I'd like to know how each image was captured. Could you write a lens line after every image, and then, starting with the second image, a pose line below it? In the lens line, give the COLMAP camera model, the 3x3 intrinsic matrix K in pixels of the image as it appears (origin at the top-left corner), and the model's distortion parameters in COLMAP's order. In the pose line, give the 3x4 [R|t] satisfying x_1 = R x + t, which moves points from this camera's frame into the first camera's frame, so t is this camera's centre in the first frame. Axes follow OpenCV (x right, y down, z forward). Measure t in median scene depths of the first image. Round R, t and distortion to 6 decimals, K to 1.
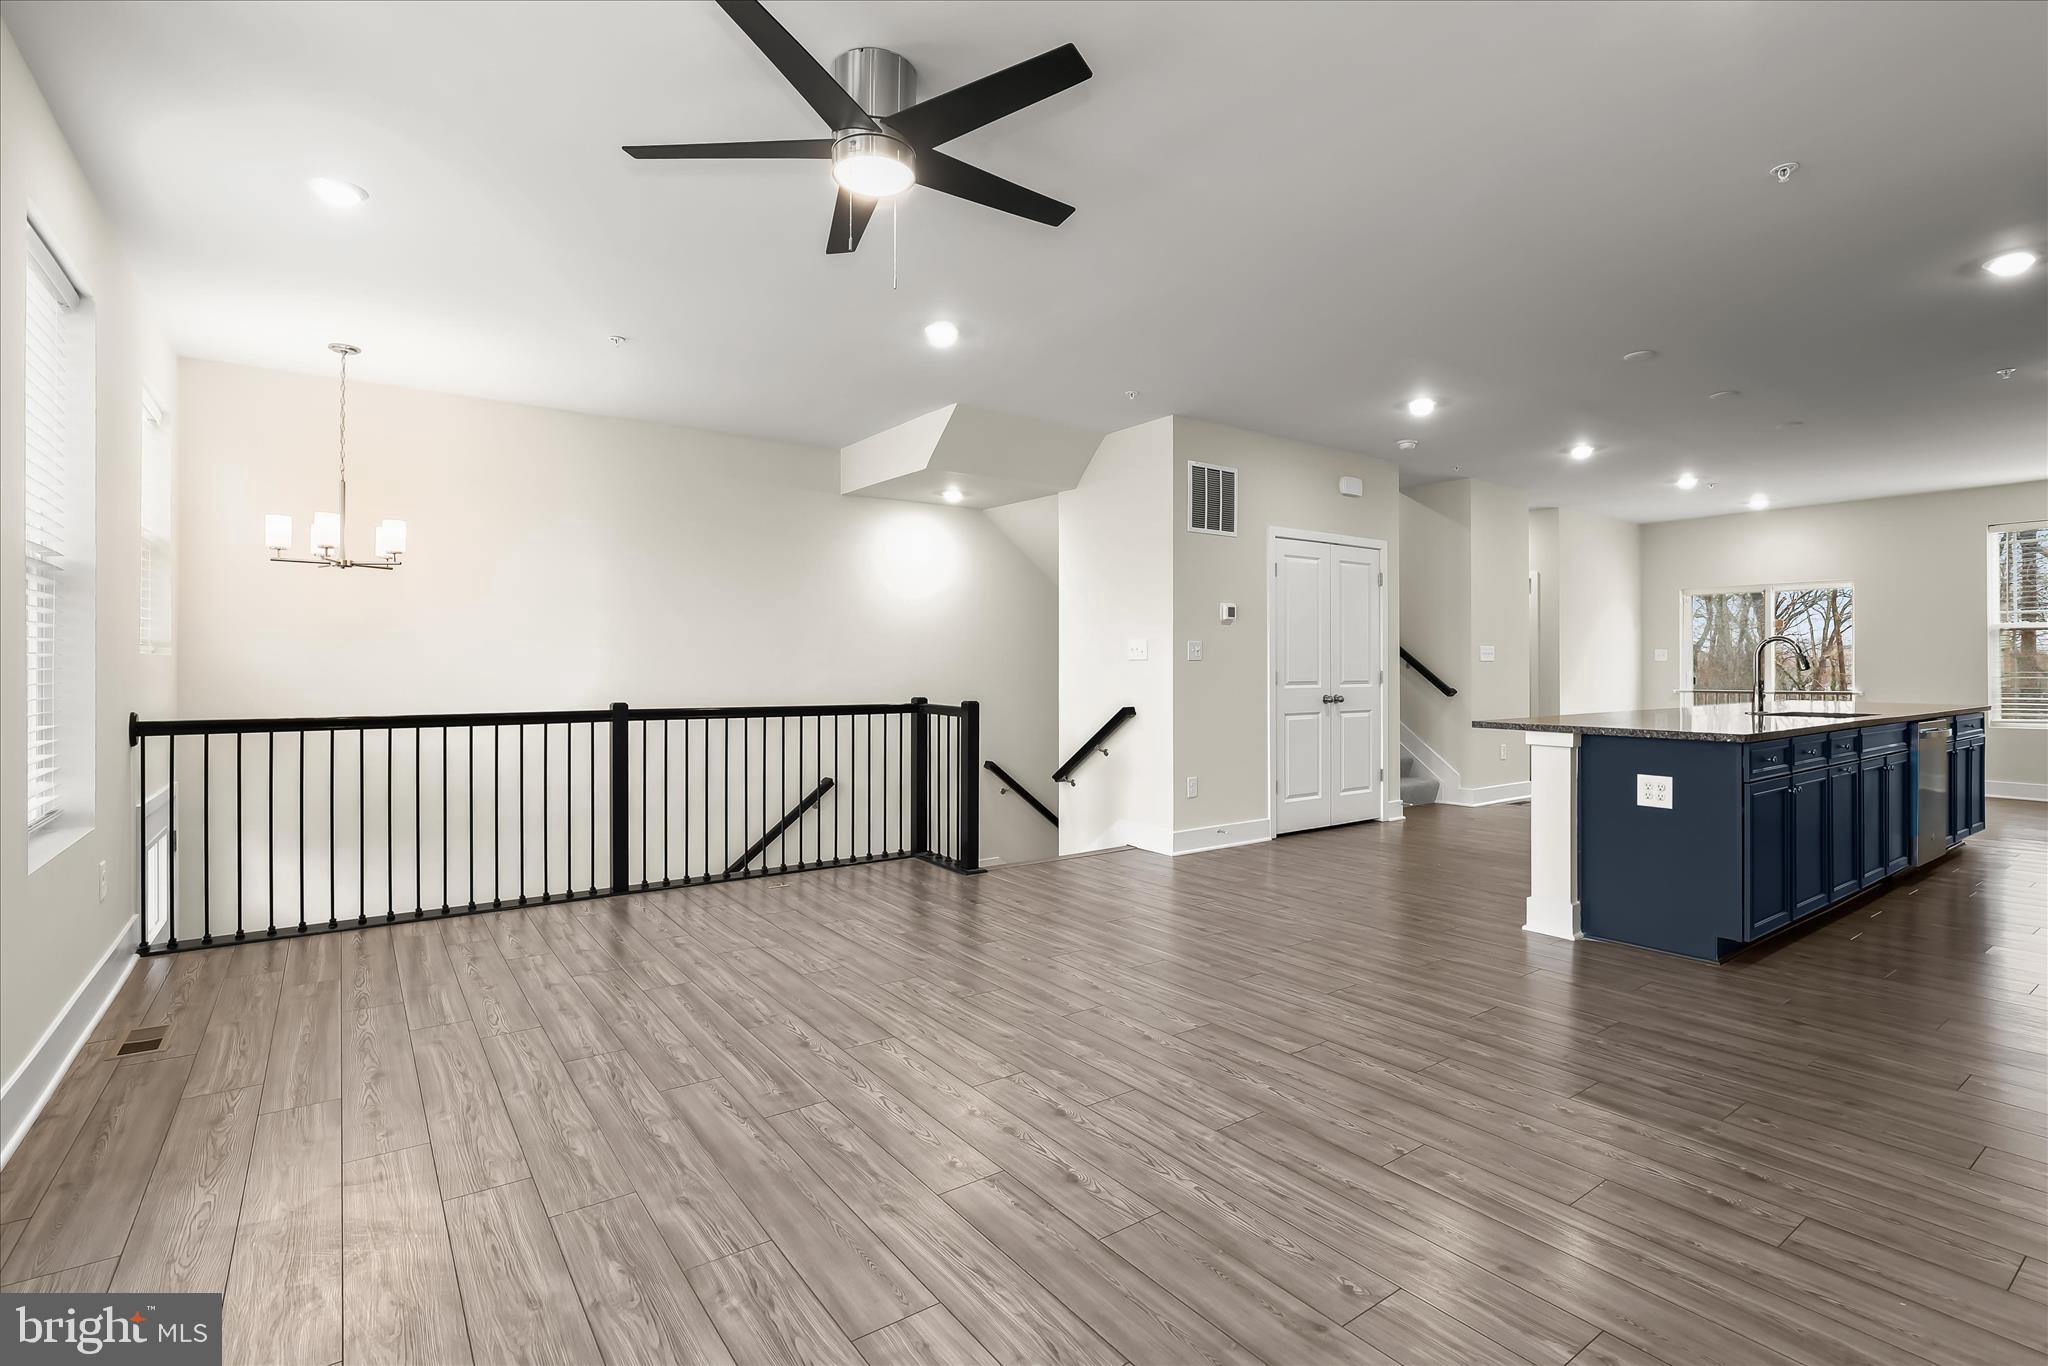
lens RADIAL K [[958.9, 0, 1019.8], [0, 958.9, 669.5], [0, 0, 1]] dist [-0.020613, 0.007885]
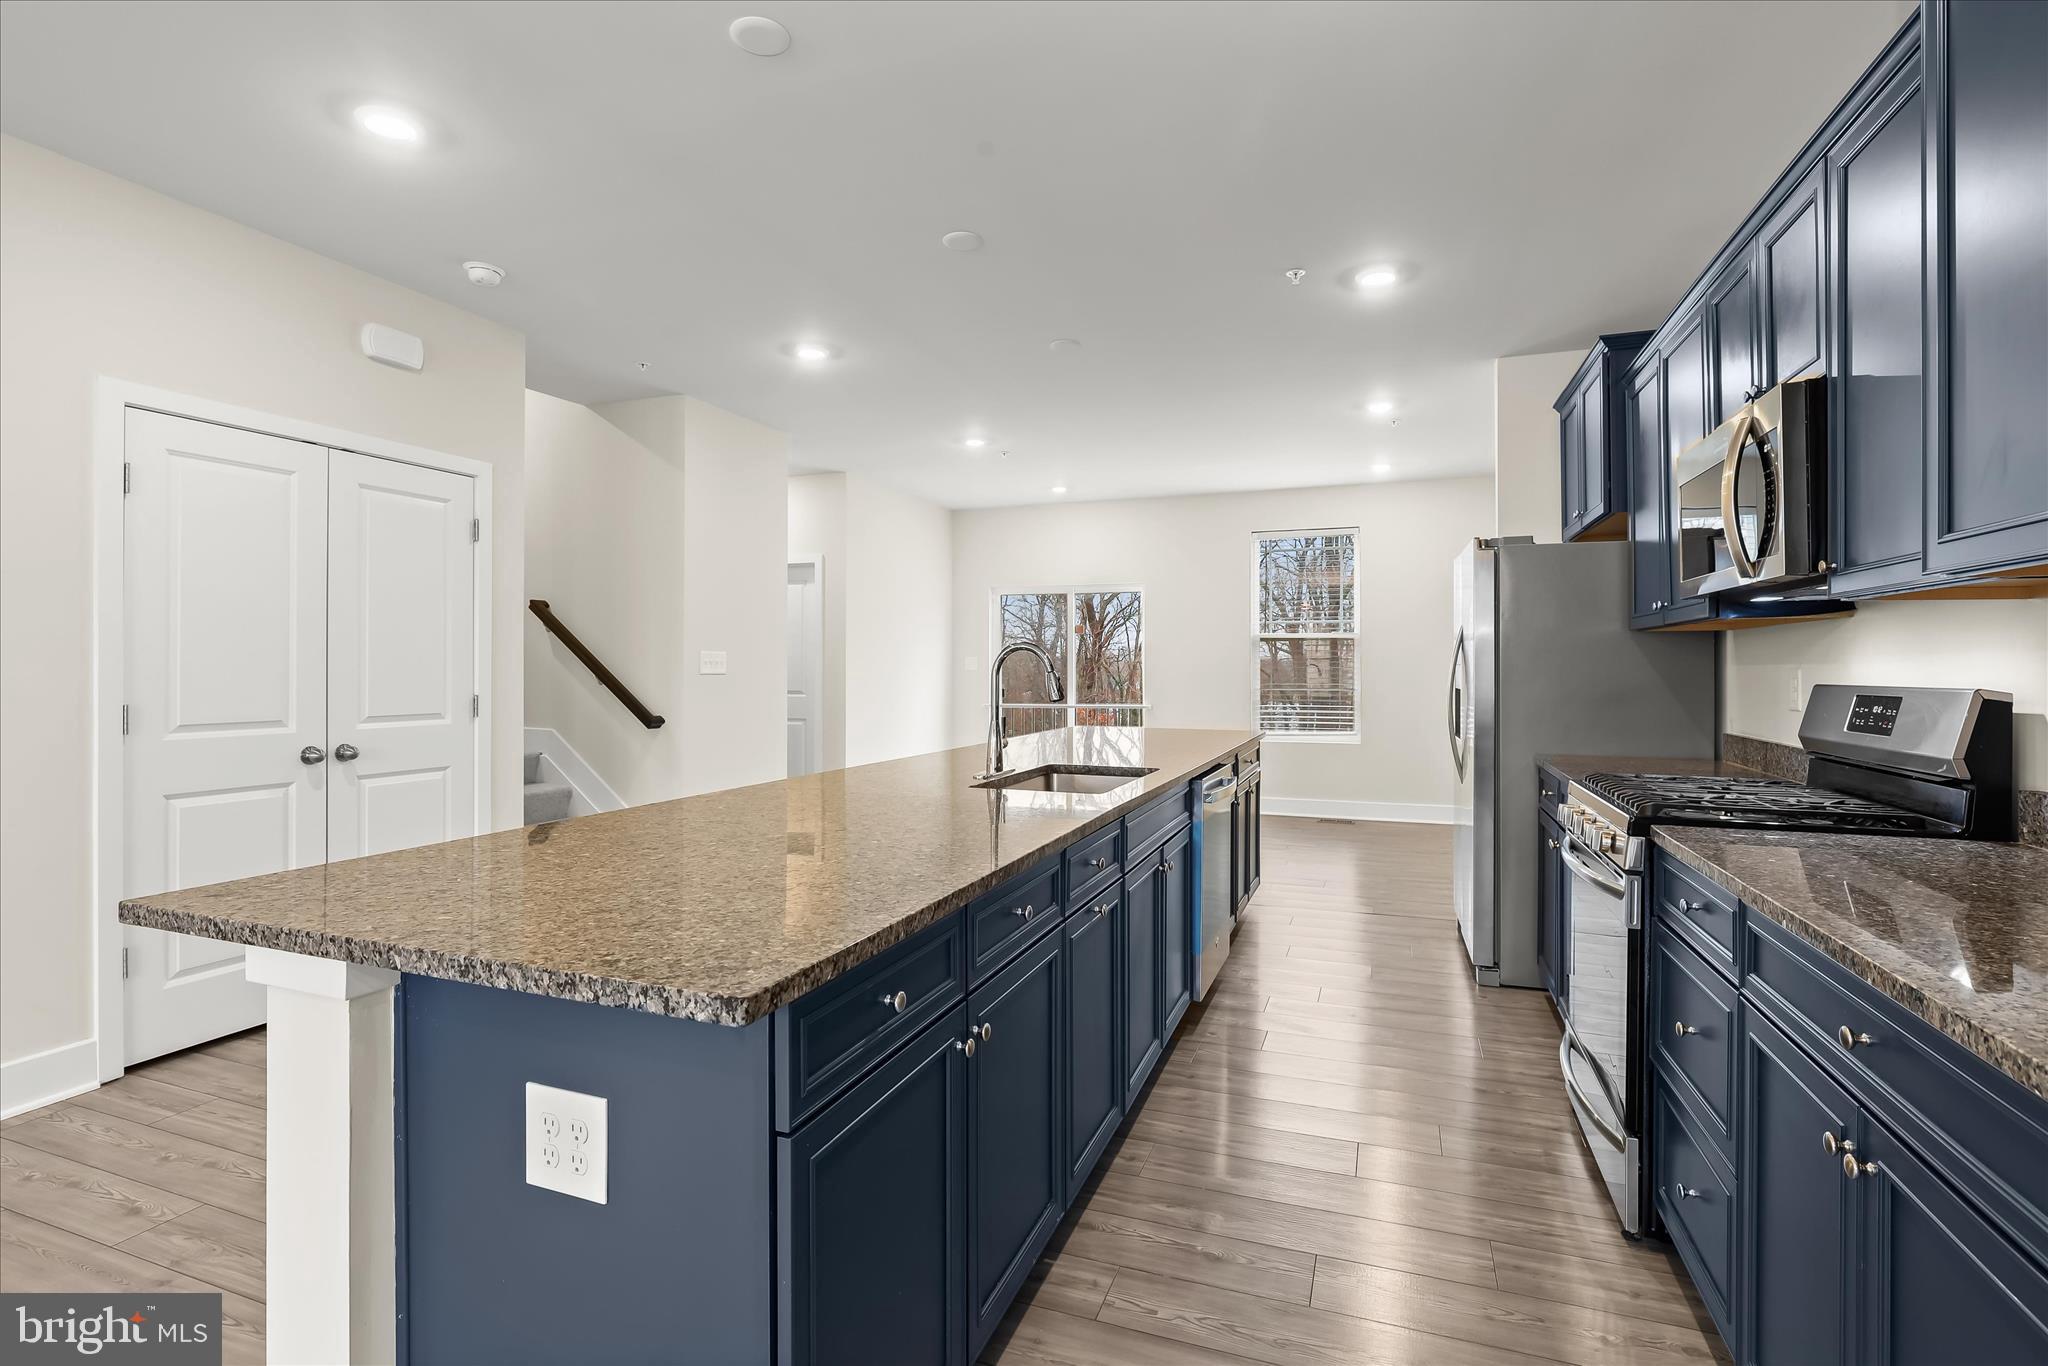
lens RADIAL K [[958.9, 0, 1019.8], [0, 958.9, 669.5], [0, 0, 1]] dist [-0.020613, 0.007885]
pose [[0.836499, 0.000540, 0.547967, 0.359736], [0.000210, 0.999999, -0.001305, -0.013060], [-0.547968, 0.001207, 0.836499, 0.385495]]
